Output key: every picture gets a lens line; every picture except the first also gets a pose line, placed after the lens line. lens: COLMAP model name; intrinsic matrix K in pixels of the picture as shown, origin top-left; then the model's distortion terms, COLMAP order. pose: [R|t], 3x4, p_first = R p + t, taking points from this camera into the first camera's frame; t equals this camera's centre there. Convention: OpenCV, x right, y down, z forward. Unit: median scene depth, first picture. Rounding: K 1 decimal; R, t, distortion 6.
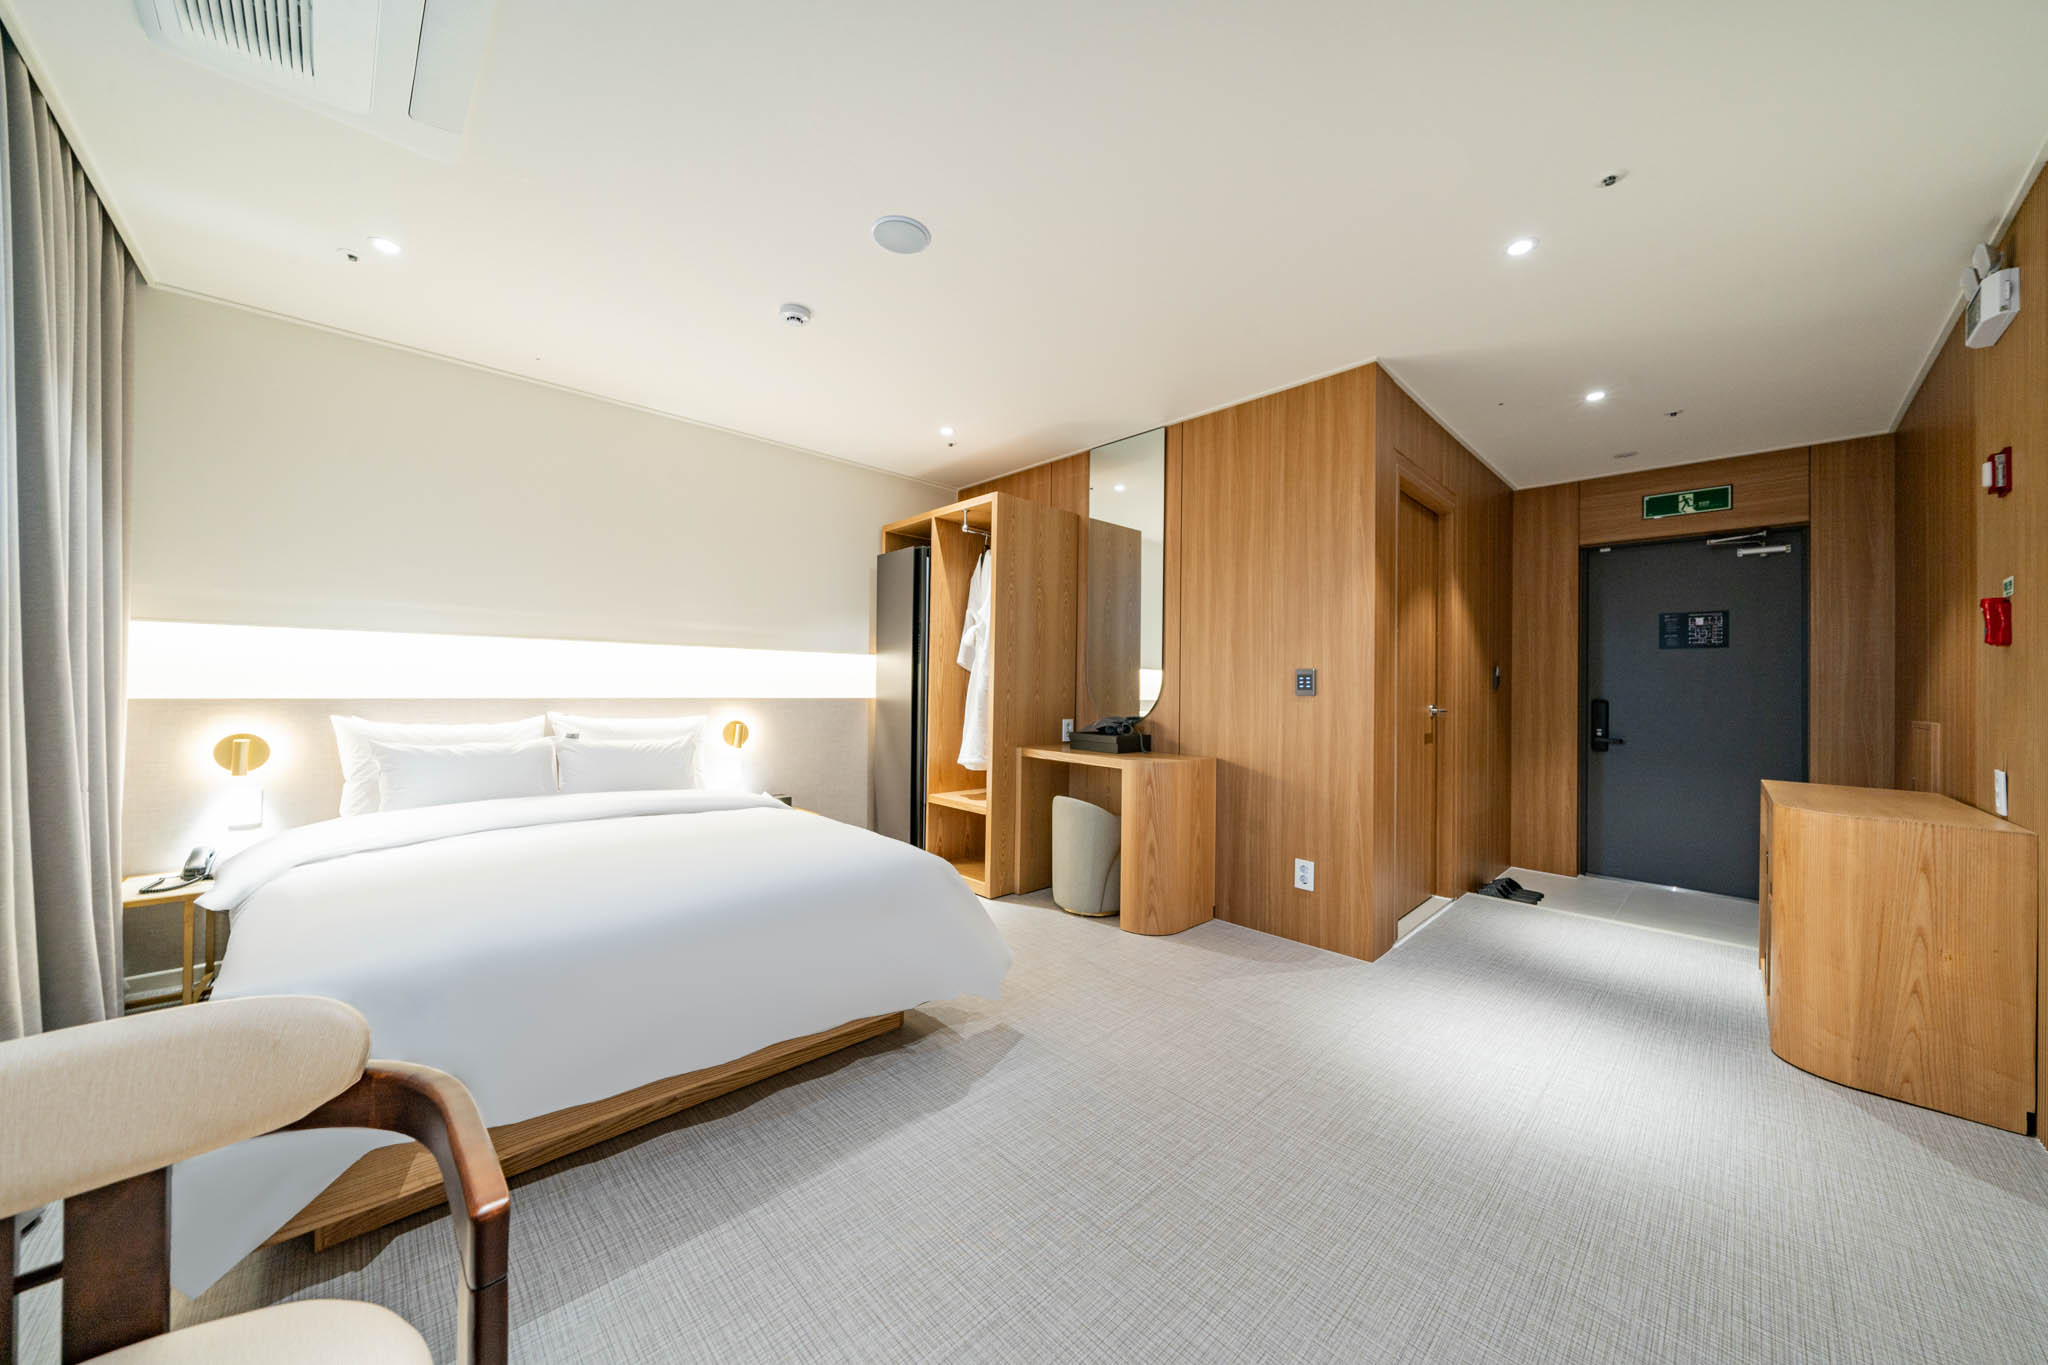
lens RADIAL K [[710.7, 0, 1030.7], [0, 710.7, 692.2], [0, 0, 1]] dist [0.009482, -0.000058]
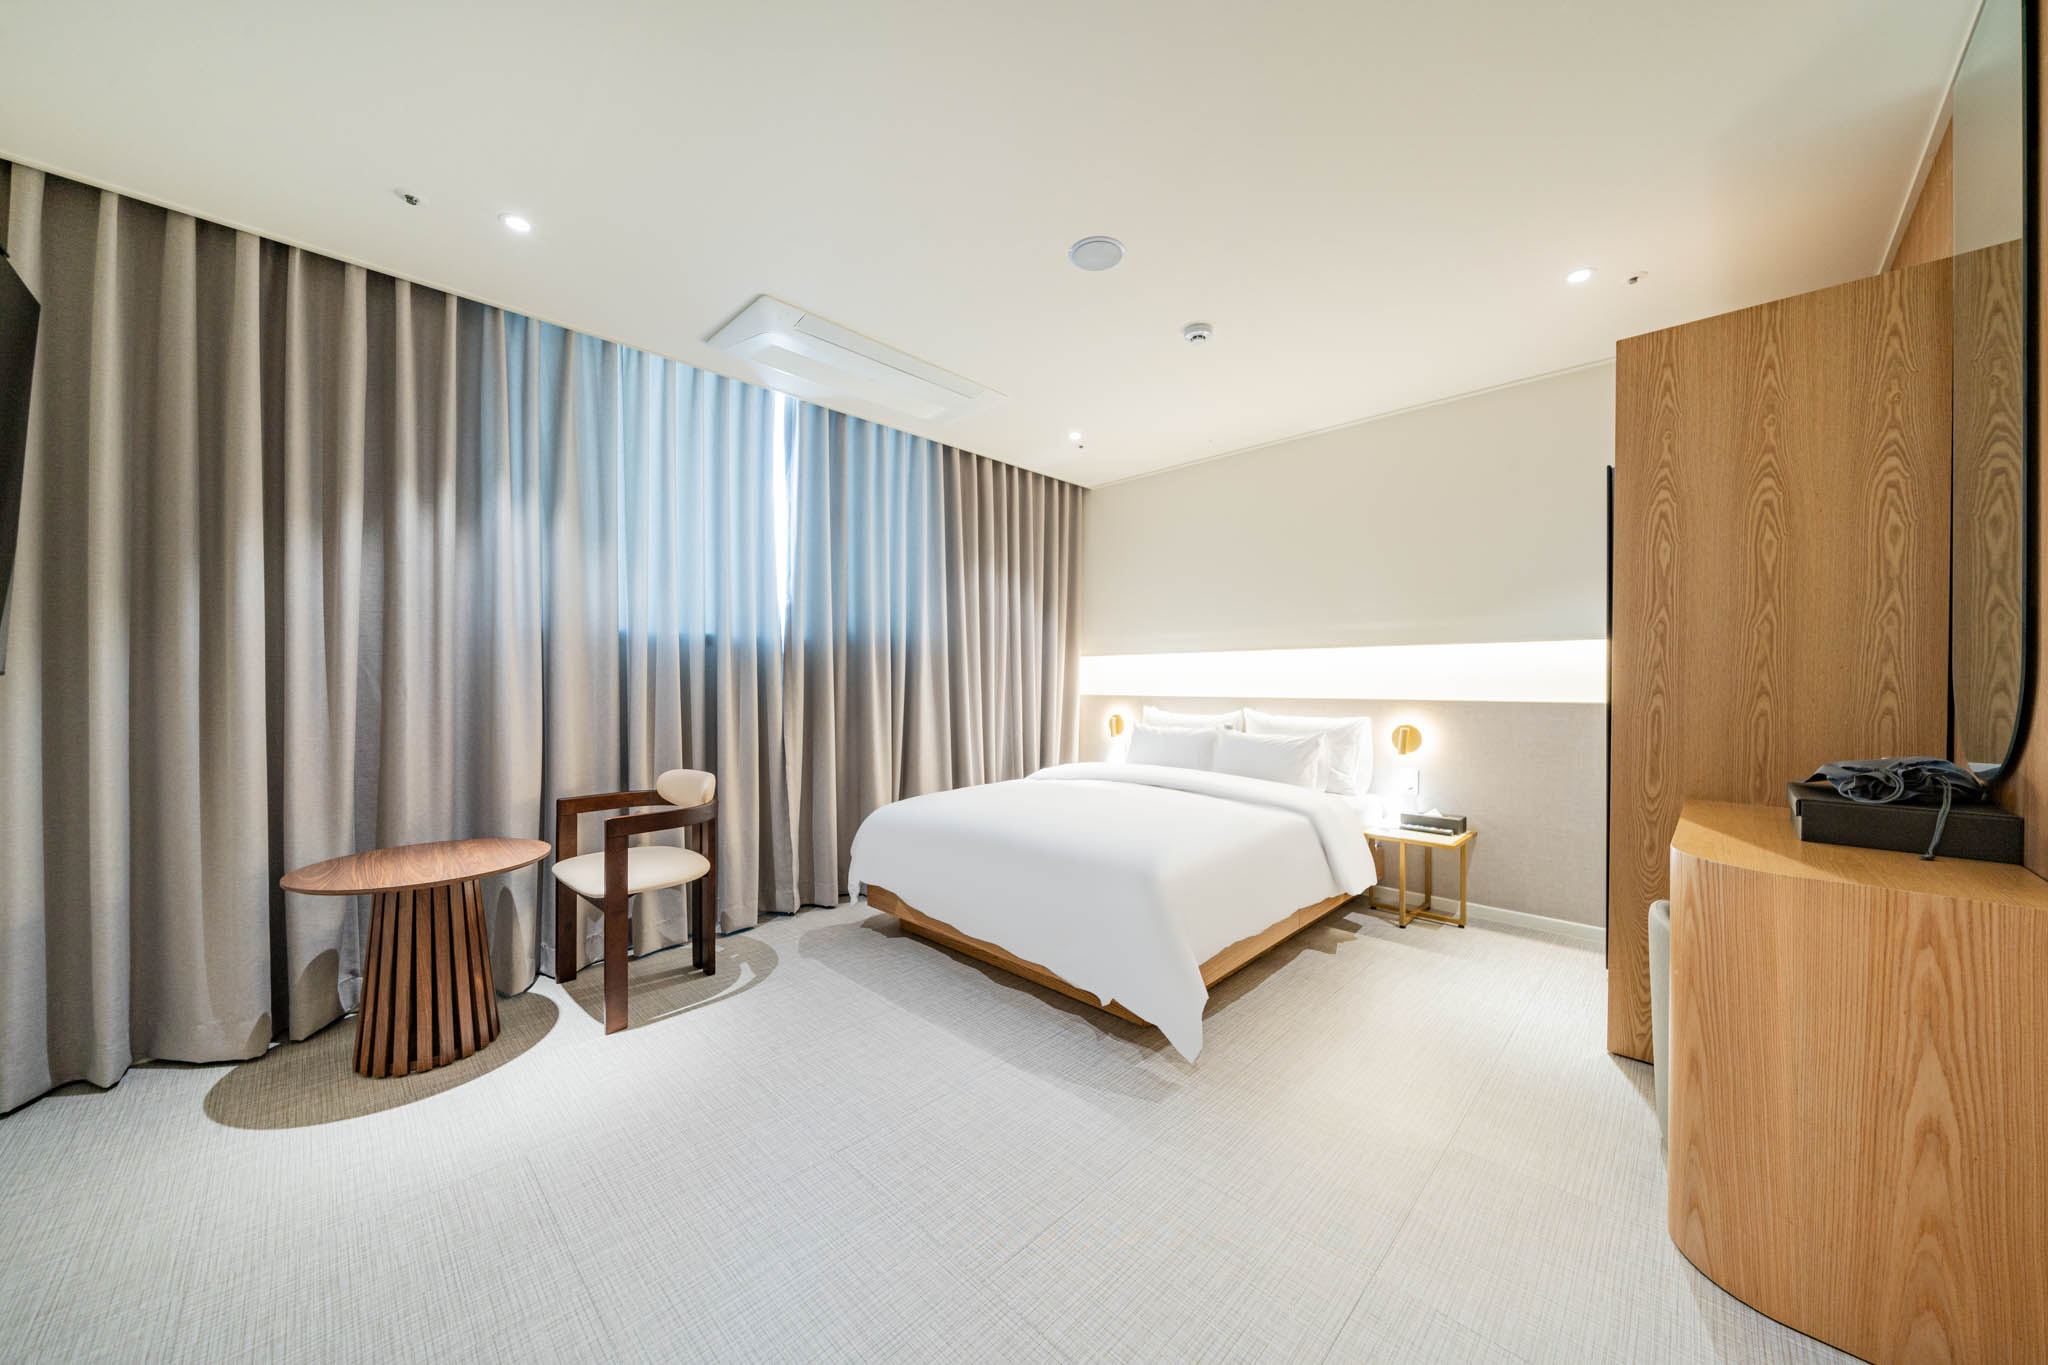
lens RADIAL K [[710.7, 0, 1025.6], [0, 710.7, 692.3], [0, 0, 1]] dist [0.009482, -0.000058]
pose [[0.028404, -0.003822, -0.999589, 0.669330], [-0.014581, 0.999885, -0.004238, 0.011312], [0.999490, 0.014696, 0.028345, 0.673648]]
